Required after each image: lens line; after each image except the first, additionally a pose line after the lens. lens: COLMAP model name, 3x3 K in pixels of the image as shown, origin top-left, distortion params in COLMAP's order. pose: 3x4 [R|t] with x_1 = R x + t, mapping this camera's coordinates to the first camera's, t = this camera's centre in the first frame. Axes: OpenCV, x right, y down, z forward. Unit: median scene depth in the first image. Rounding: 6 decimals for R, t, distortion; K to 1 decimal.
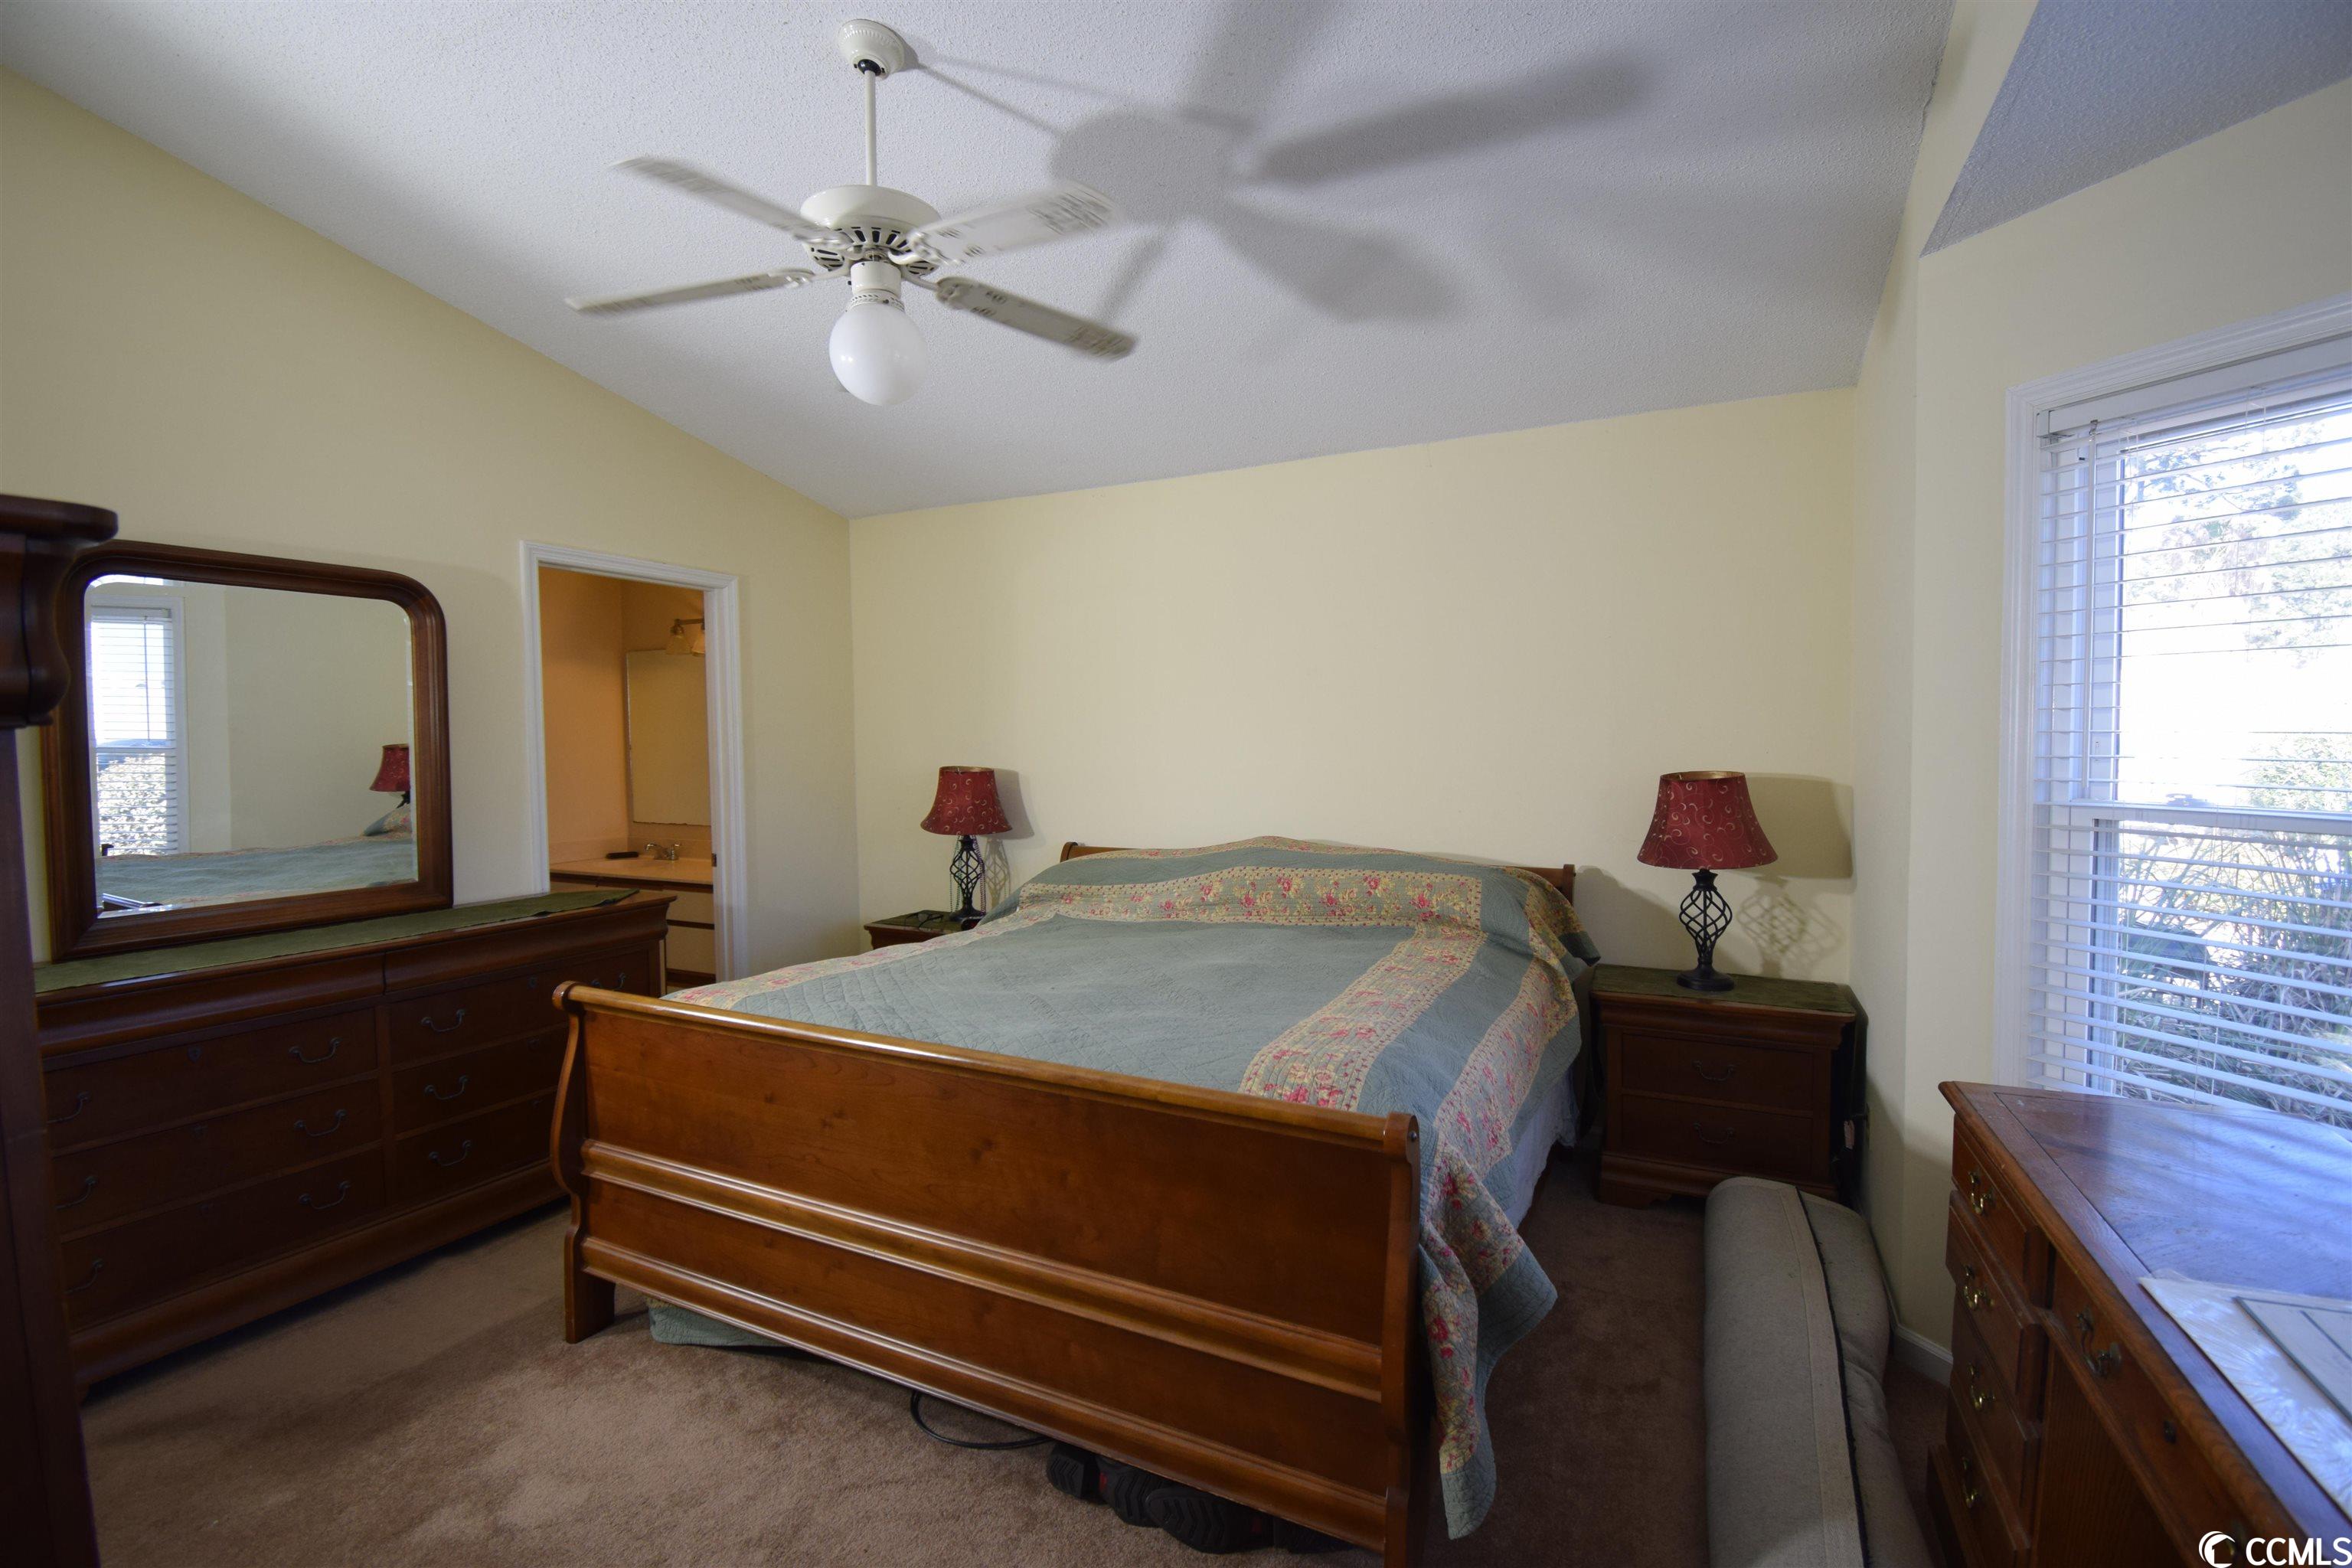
lens RADIAL K [[1023.3, 0, 1176.7], [0, 1023.3, 776.4], [0, 0, 1]] dist [0.022925, -0.027656]
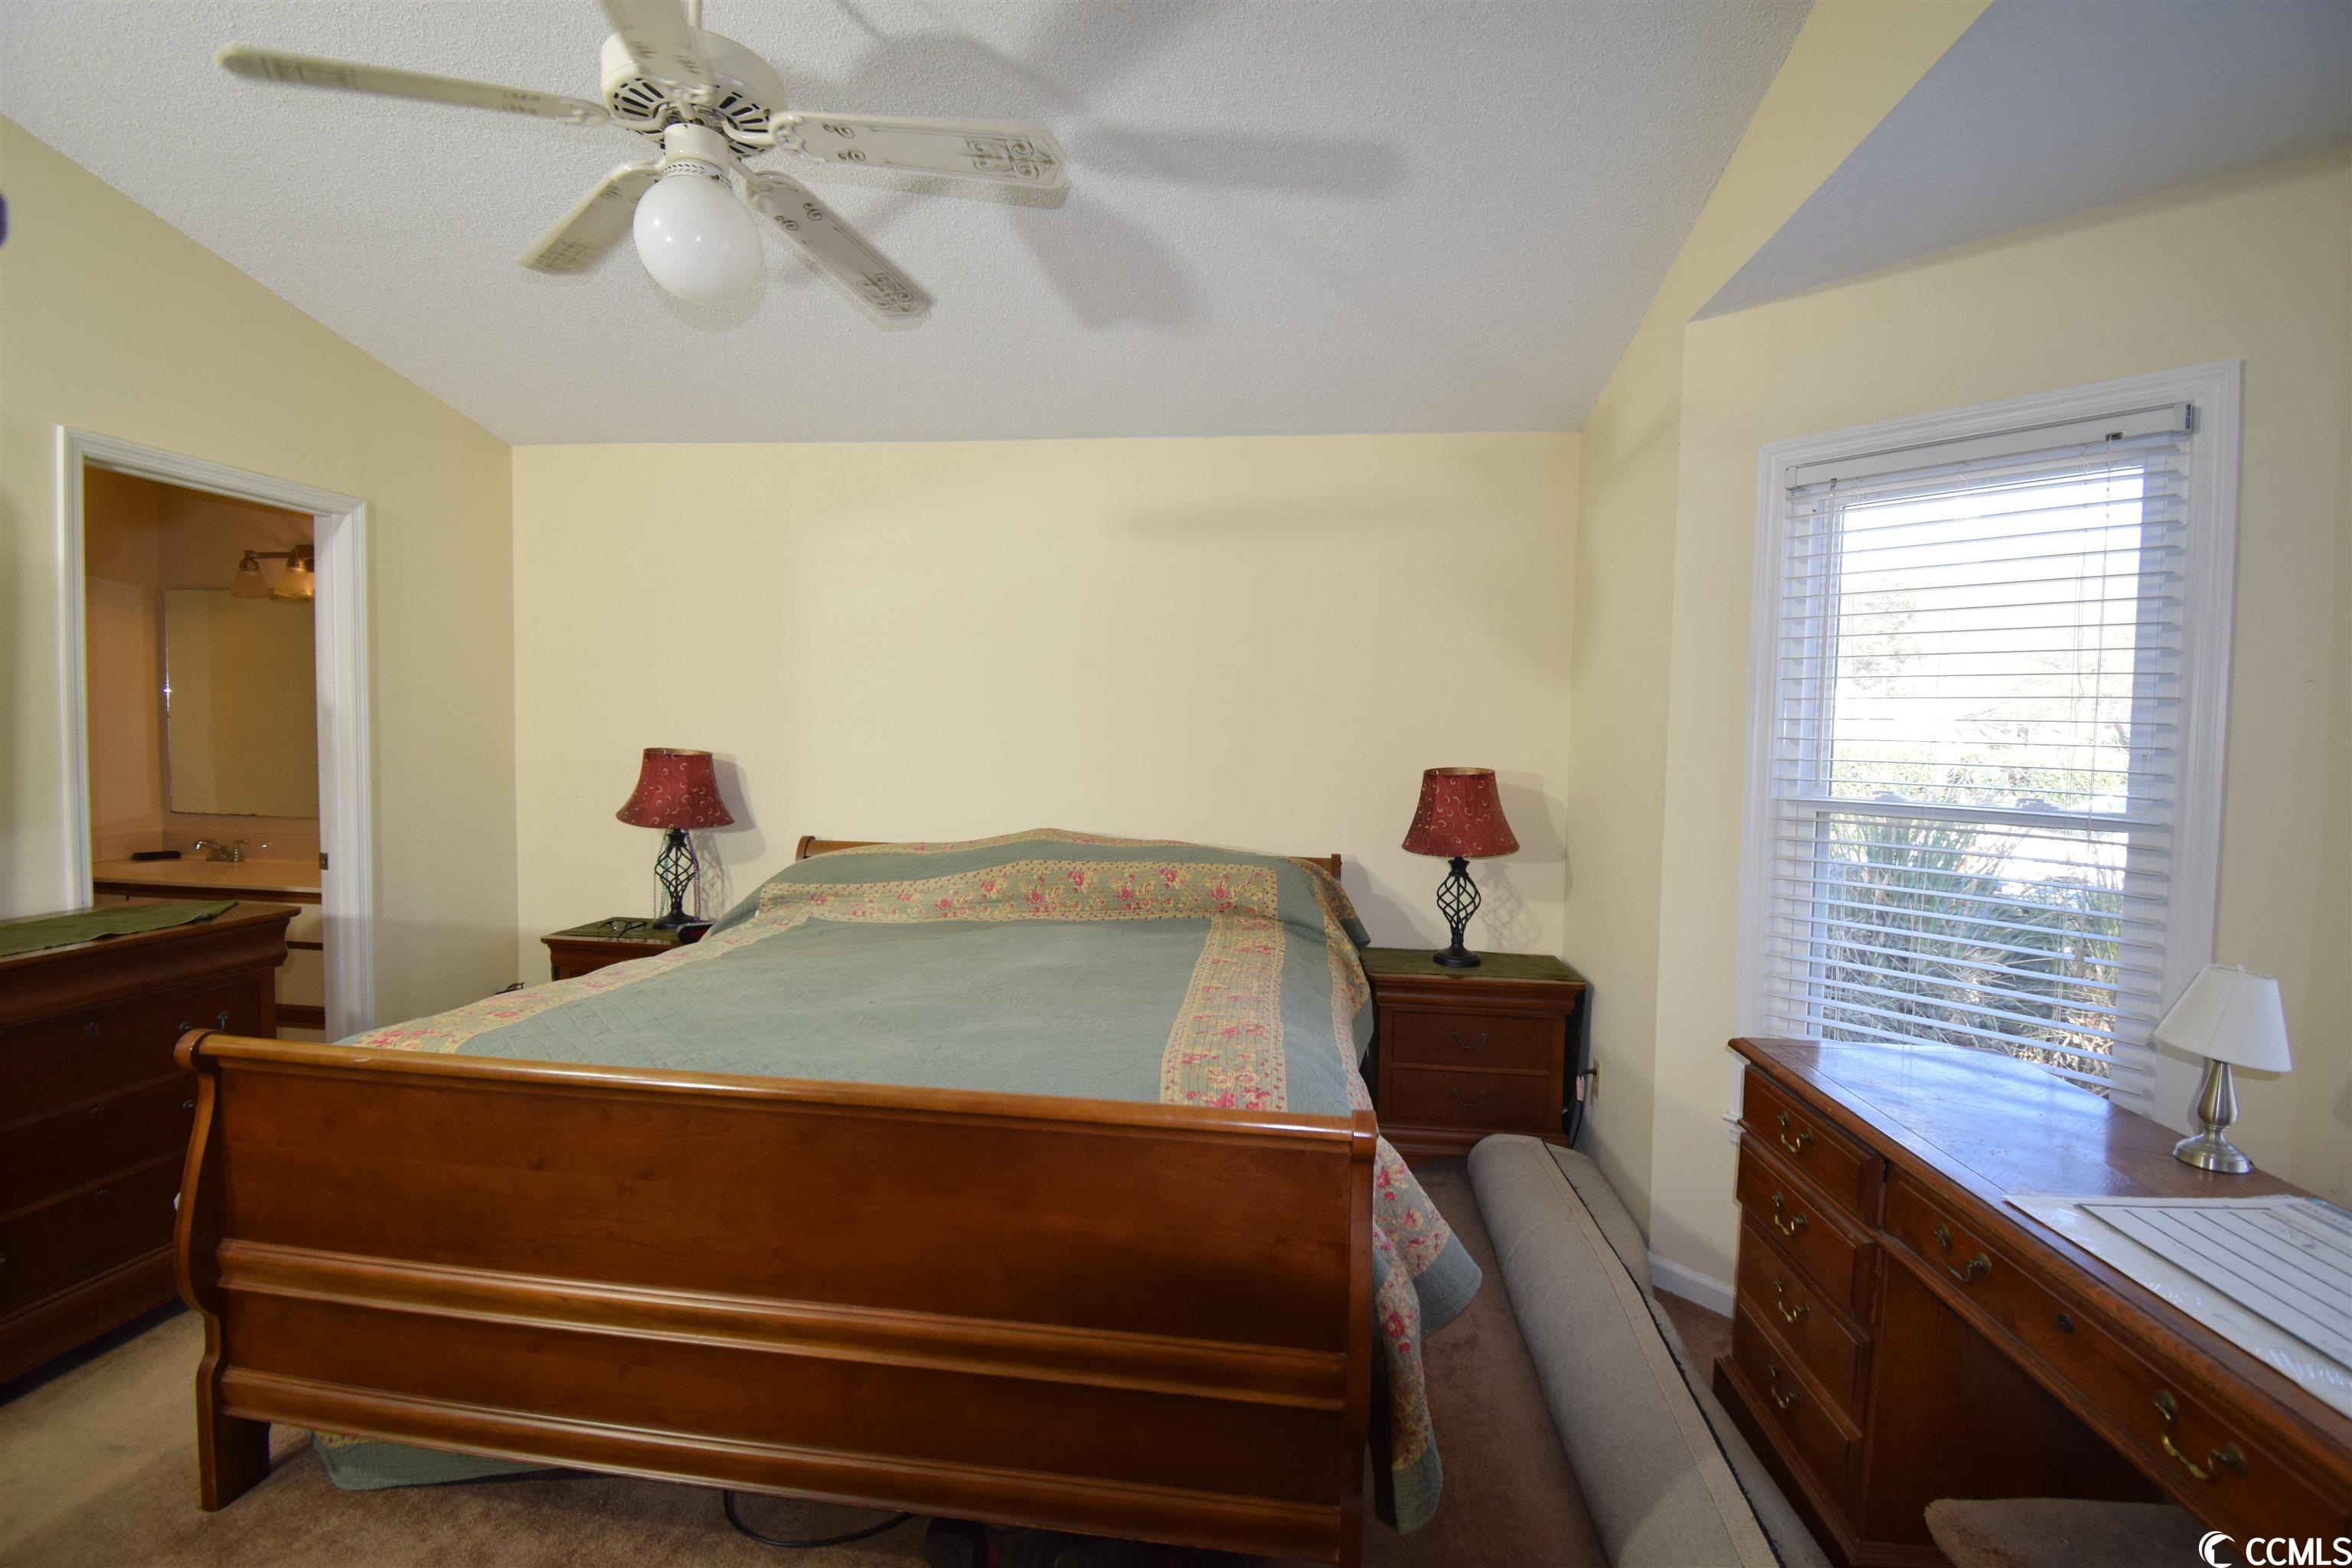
lens RADIAL K [[1023.3, 0, 1176.7], [0, 1023.3, 776.4], [0, 0, 1]] dist [0.022925, -0.027656]
pose [[0.944014, 0.013448, 0.329631, -0.134364], [-0.015857, 0.999864, 0.004621, 0.004072], [-0.329524, -0.009589, 0.944098, 0.068345]]
